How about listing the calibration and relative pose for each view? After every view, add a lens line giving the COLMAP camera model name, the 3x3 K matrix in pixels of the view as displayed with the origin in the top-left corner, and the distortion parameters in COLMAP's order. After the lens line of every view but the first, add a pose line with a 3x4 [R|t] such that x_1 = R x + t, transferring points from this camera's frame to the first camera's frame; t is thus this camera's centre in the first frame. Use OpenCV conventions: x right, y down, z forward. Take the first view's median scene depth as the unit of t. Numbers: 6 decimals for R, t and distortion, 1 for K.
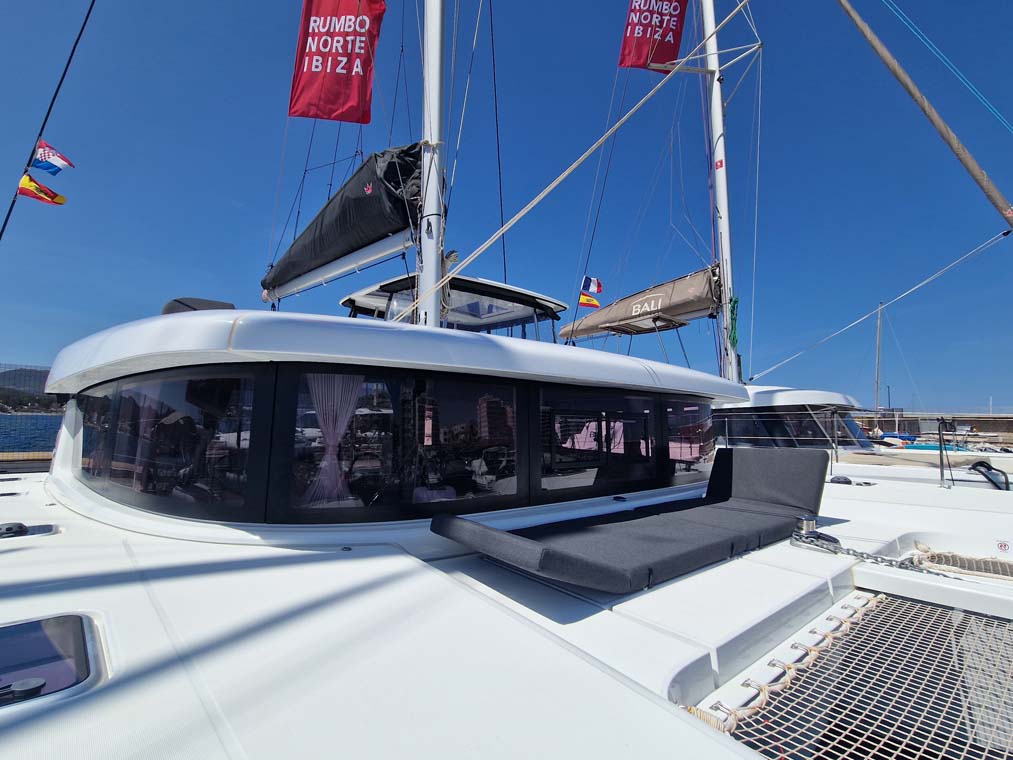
lens RADIAL K [[462.4, 0, 506.5], [0, 462.4, 380.0], [0, 0, 1]] dist [-0.000423, -0.000086]
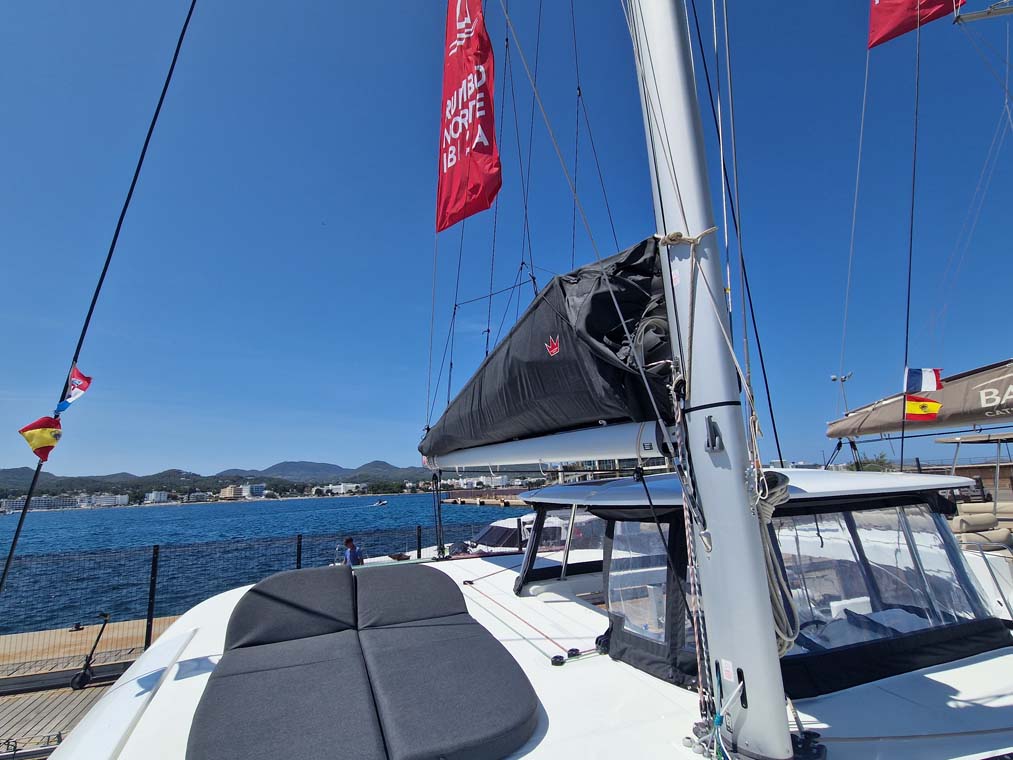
lens RADIAL K [[462.4, 0, 506.5], [0, 462.4, 380.0], [0, 0, 1]] dist [-0.000423, -0.000086]
pose [[0.926942, -0.125084, -0.353740, -0.177273], [0.079205, 0.986782, -0.141381, -0.320876], [0.366749, 0.103034, 0.924597, 0.533719]]
